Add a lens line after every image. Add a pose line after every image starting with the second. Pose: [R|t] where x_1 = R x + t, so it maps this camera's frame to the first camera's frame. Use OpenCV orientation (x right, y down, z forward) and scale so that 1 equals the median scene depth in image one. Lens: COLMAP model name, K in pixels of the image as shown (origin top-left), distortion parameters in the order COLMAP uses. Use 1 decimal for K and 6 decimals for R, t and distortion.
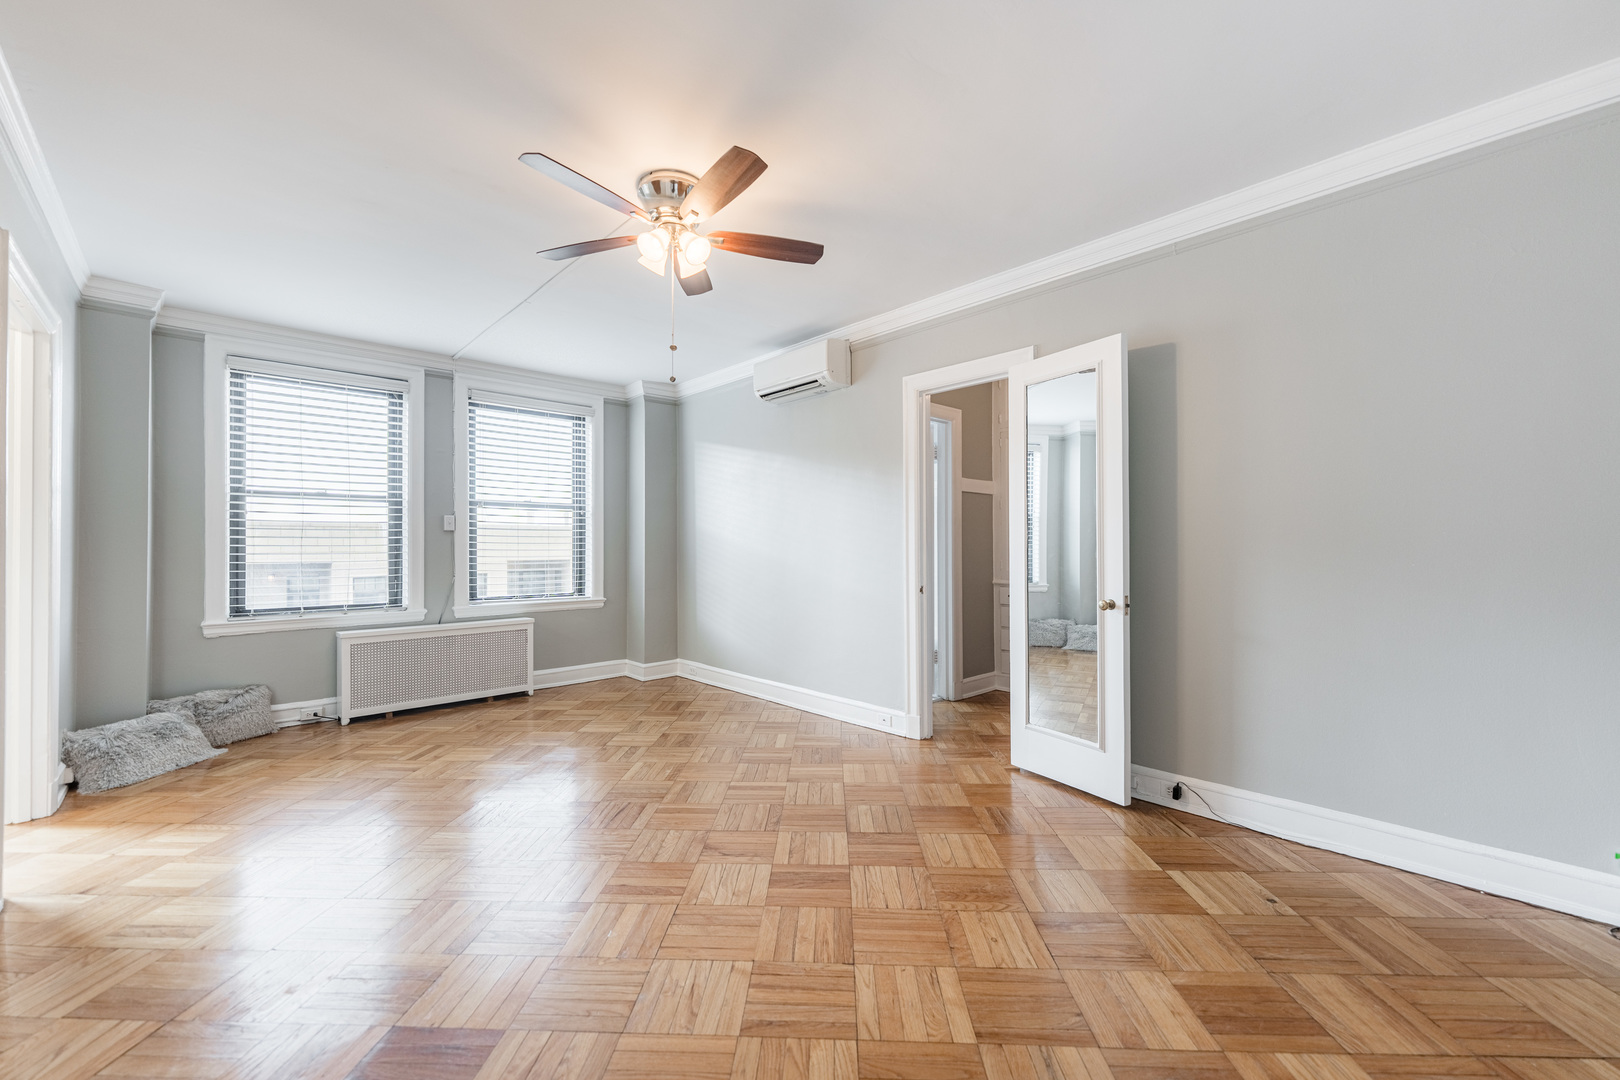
lens RADIAL K [[662.2, 0, 810.0], [0, 662.2, 540.0], [0, 0, 1]] dist [0.000112, -0.000405]
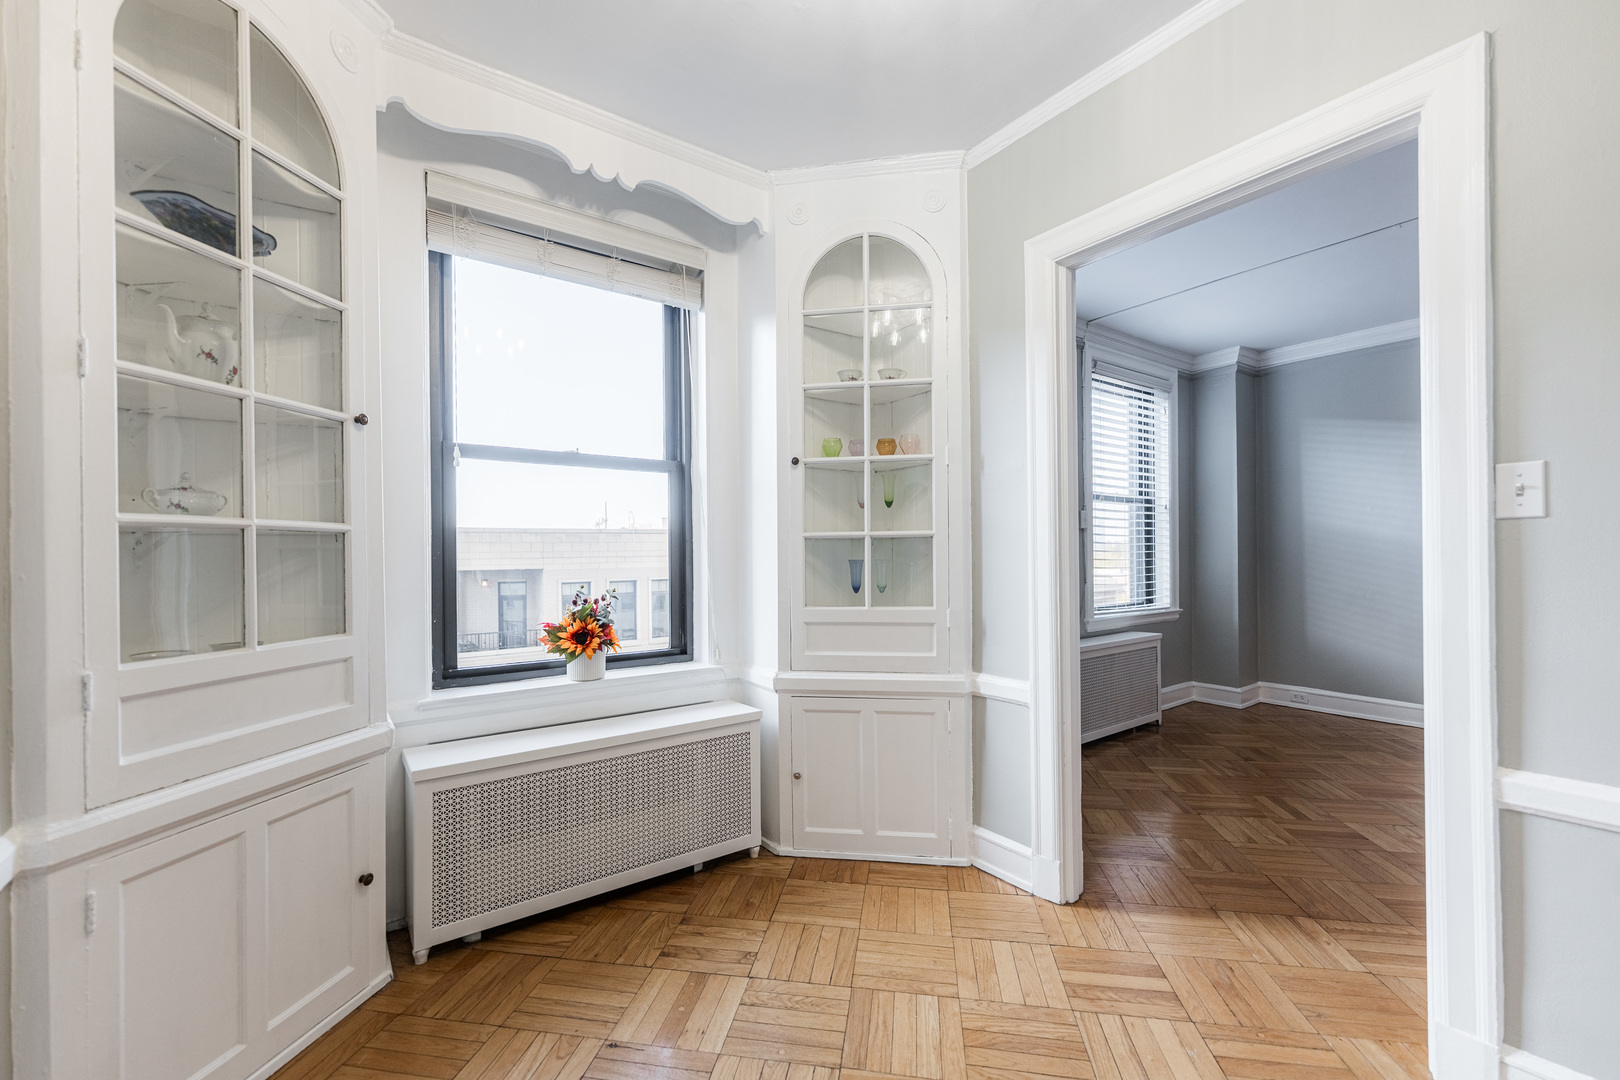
lens RADIAL K [[680.7, 0, 810.0], [0, 680.7, 550.5], [0, 0, 1]] dist [-0.000684, -0.000608]
pose [[0.992914, -0.005348, -0.118715, -0.779998], [0.006383, 0.999945, 0.008337, 0.004522], [0.118664, -0.009036, 0.992893, 0.102358]]
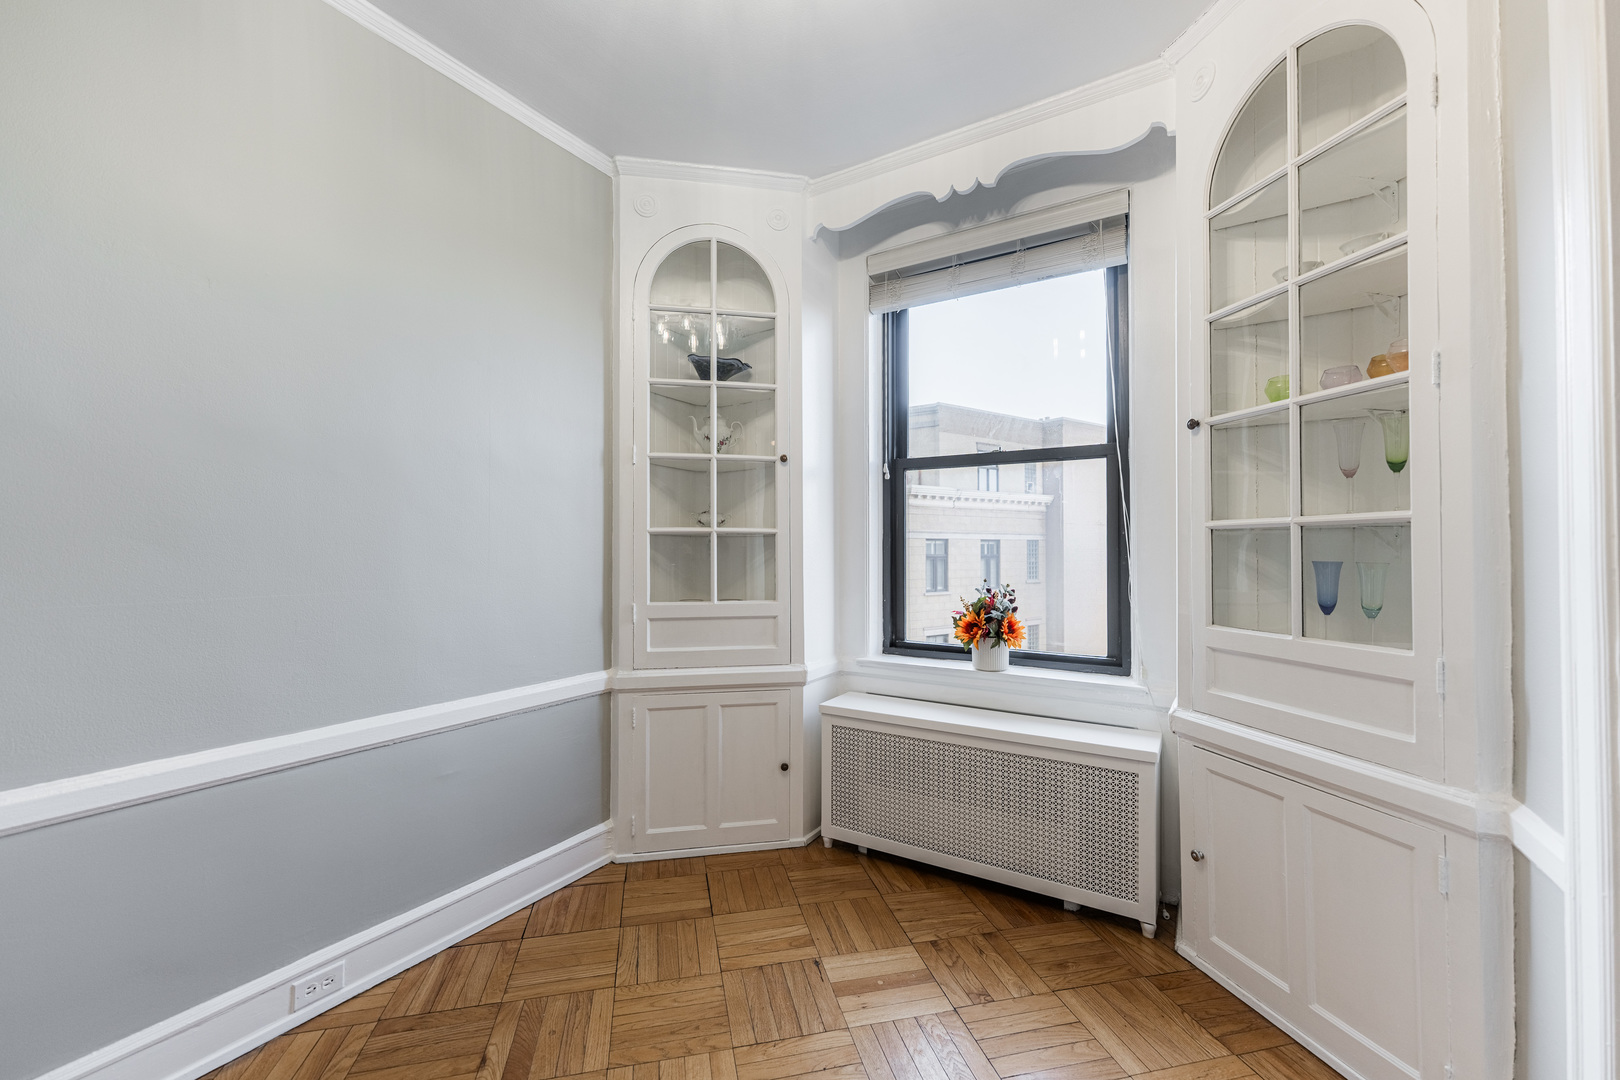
lens RADIAL K [[668.7, 0, 797.9], [0, 668.7, 539.6], [0, 0, 1]] dist [0.001425, -0.000014]
pose [[0.244238, -0.011382, -0.969649, -0.549235], [0.009491, 0.999911, -0.009347, 0.006334], [0.969669, -0.006920, 0.244324, 0.306949]]
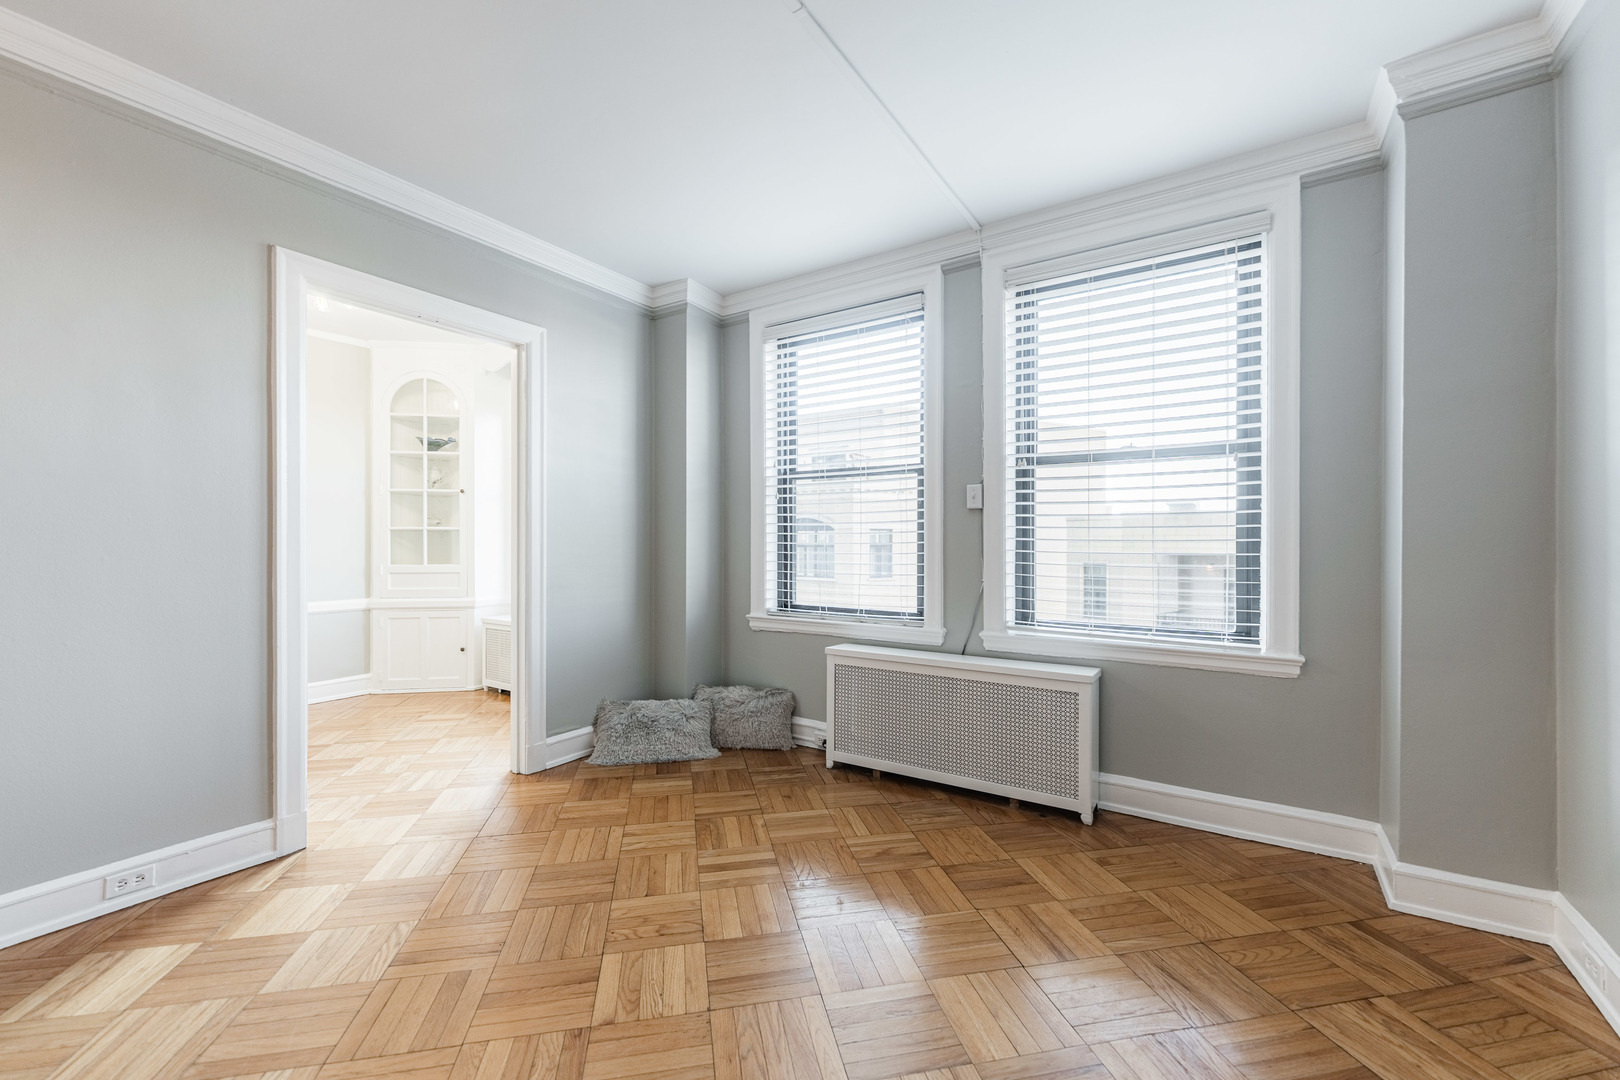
lens RADIAL K [[652.8, 0, 810.0], [0, 652.8, 540.0], [0, 0, 1]] dist [-0.001910, 0.000164]
pose [[0.232624, 0.000548, -0.972567, 0.018532], [0.006904, 0.999974, 0.002214, 0.013241], [0.972542, -0.007229, 0.232614, 0.699880]]
